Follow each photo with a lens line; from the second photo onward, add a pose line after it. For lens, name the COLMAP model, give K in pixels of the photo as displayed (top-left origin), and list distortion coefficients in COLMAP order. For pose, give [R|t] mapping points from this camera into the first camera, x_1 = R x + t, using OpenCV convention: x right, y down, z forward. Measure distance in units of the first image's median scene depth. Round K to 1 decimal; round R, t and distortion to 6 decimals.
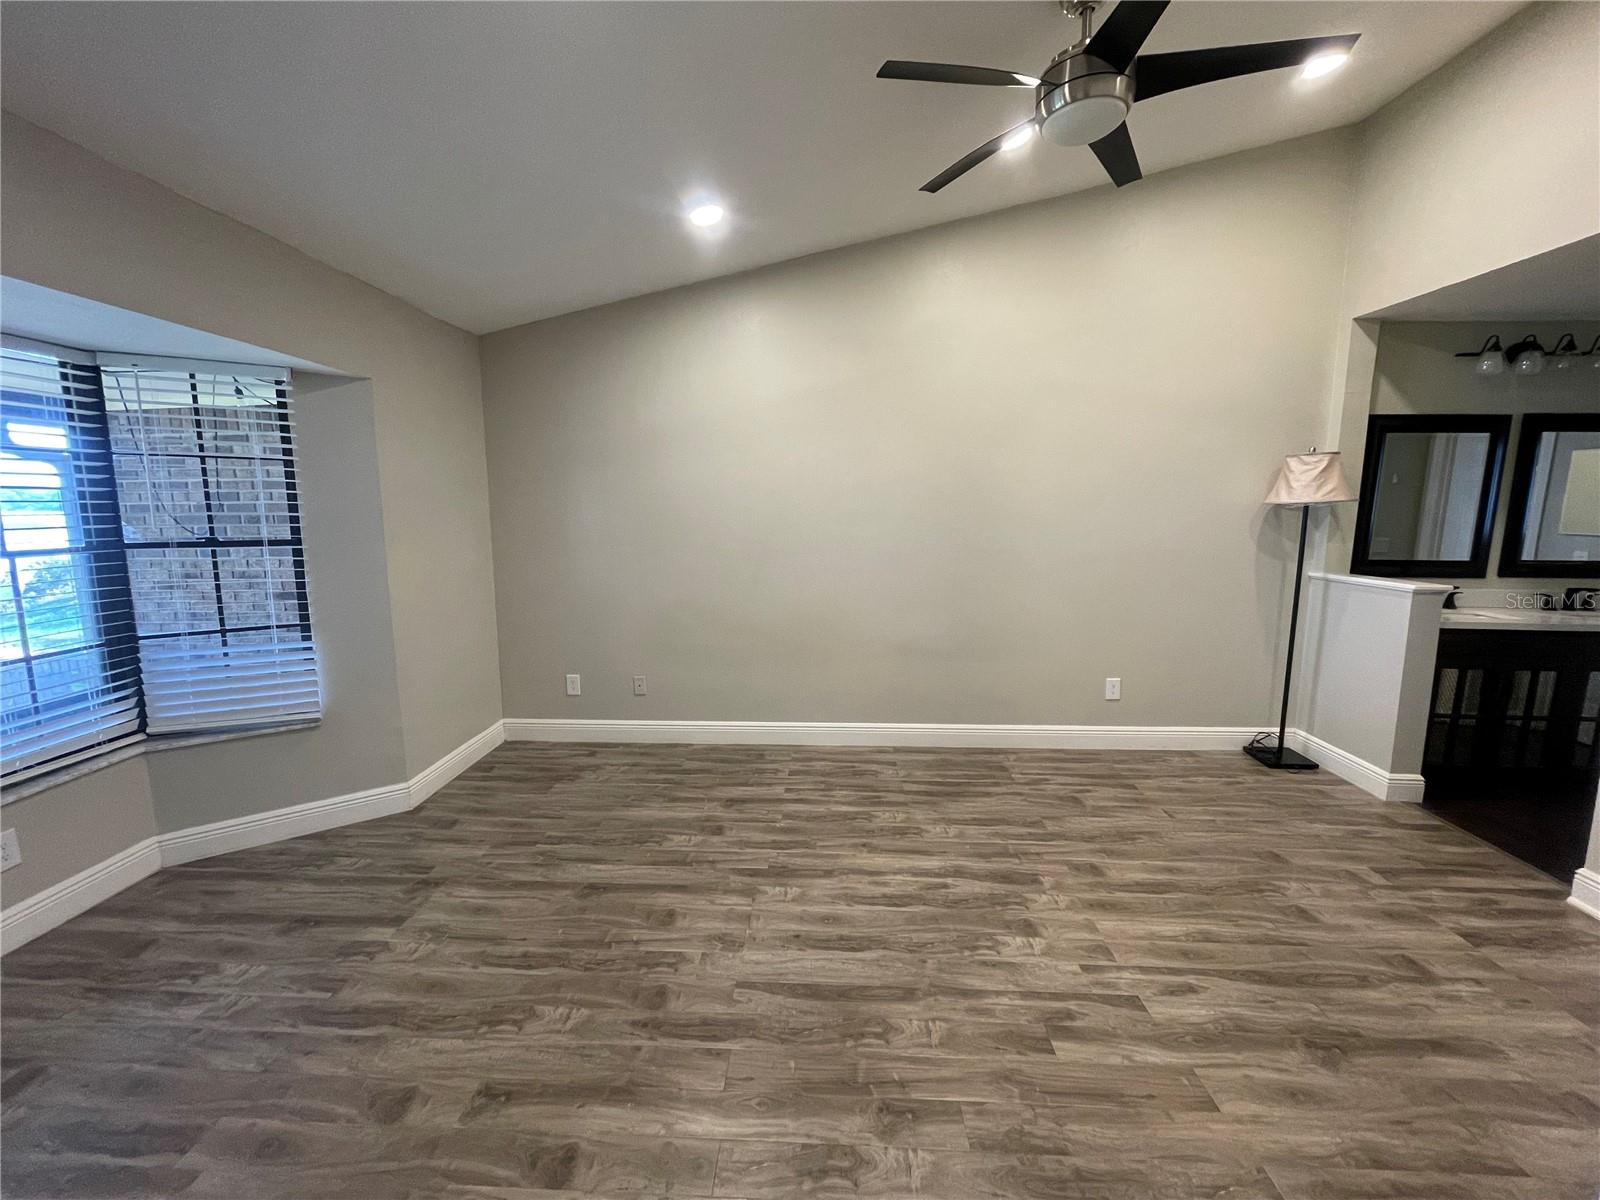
lens RADIAL K [[645.3, 0, 805.8], [0, 645.3, 591.9], [0, 0, 1]] dist [-0.000567, 0.000315]
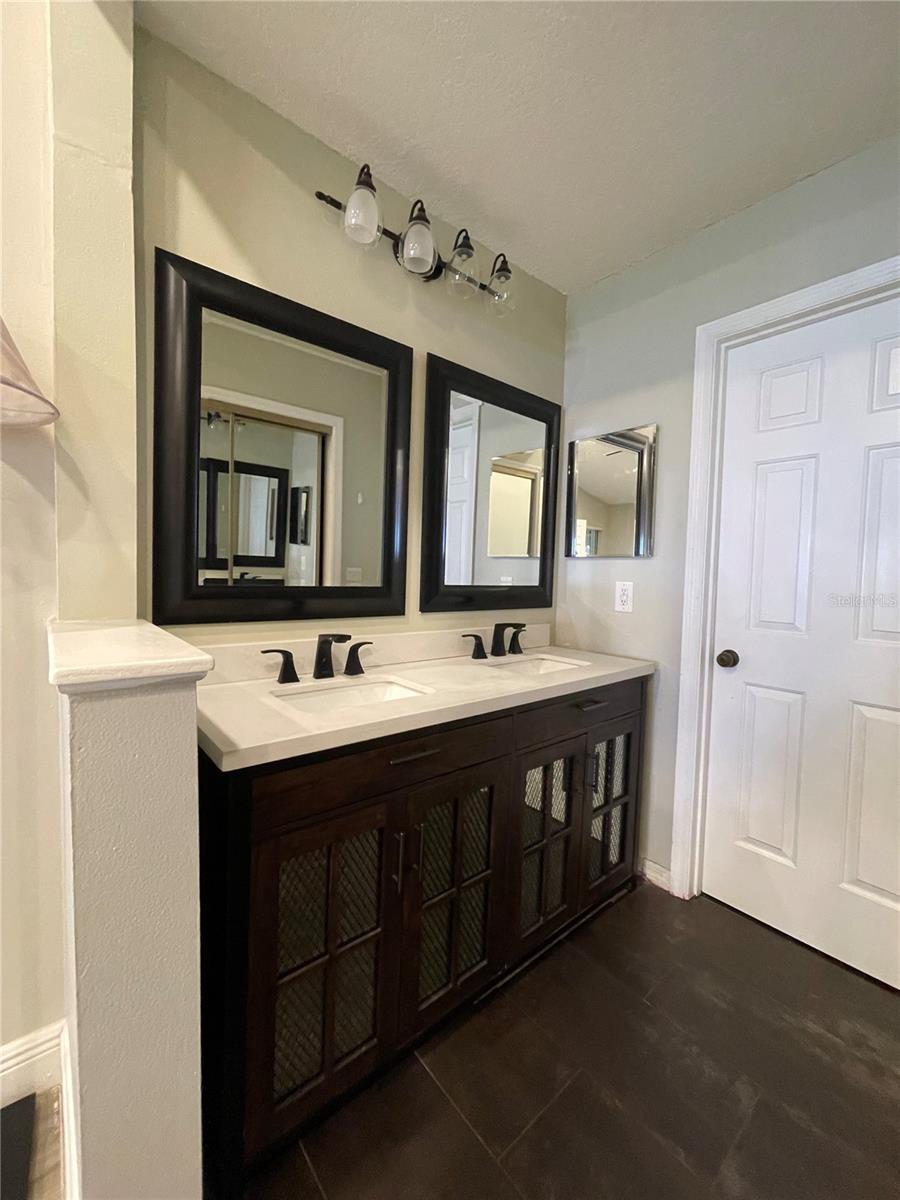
lens RADIAL K [[483.9, 0, 456.3], [0, 483.9, 594.4], [0, 0, 1]] dist [-0.000567, 0.000315]
pose [[0.731351, -0.012892, 0.681879, 1.283531], [0.061152, 0.997034, -0.046738, -0.027070], [-0.679254, 0.075880, 0.729970, 1.040096]]
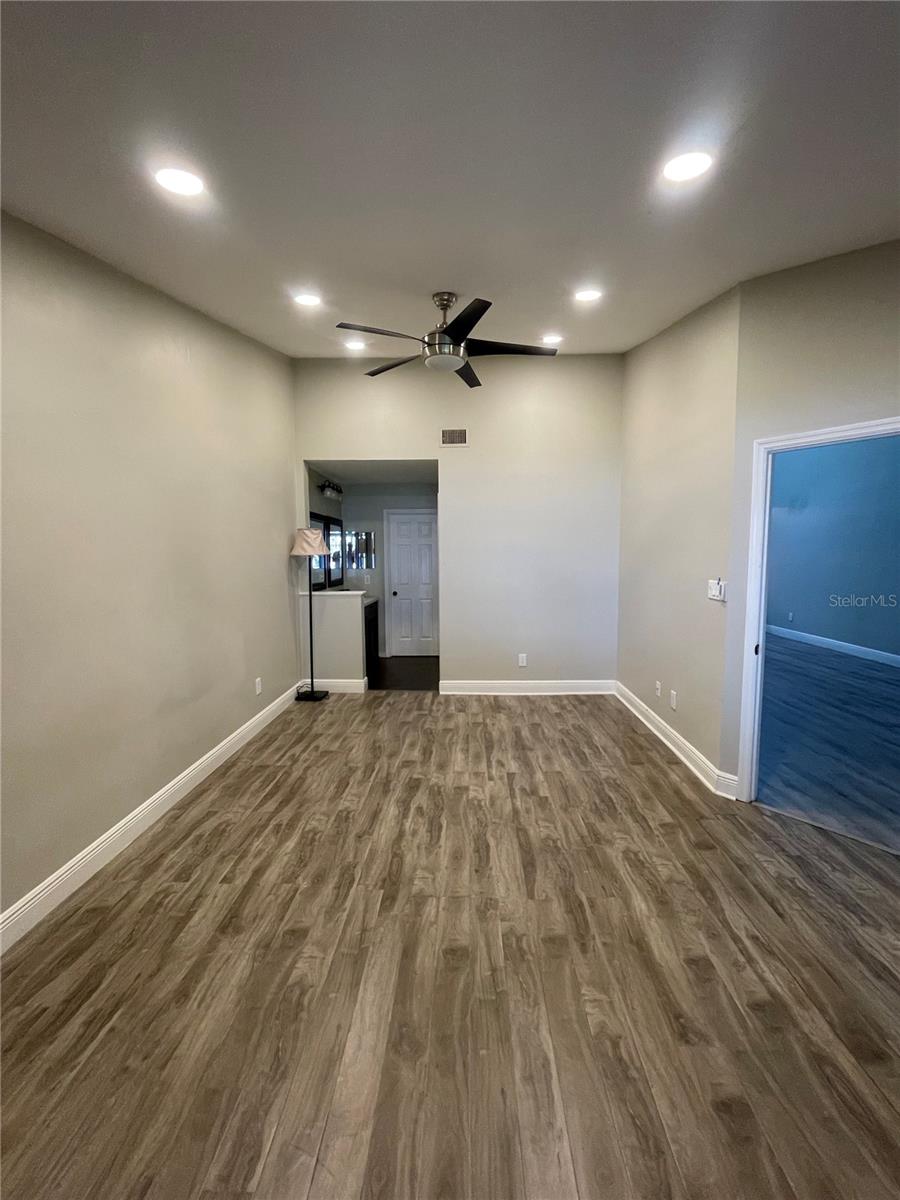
lens RADIAL K [[483.9, 0, 456.3], [0, 483.9, 594.4], [0, 0, 1]] dist [-0.000567, 0.000315]
pose [[-0.014958, -0.078523, 0.996800, -0.953220], [0.135693, 0.987530, 0.079829, -0.121369], [-0.990638, 0.136453, -0.004117, 0.944108]]
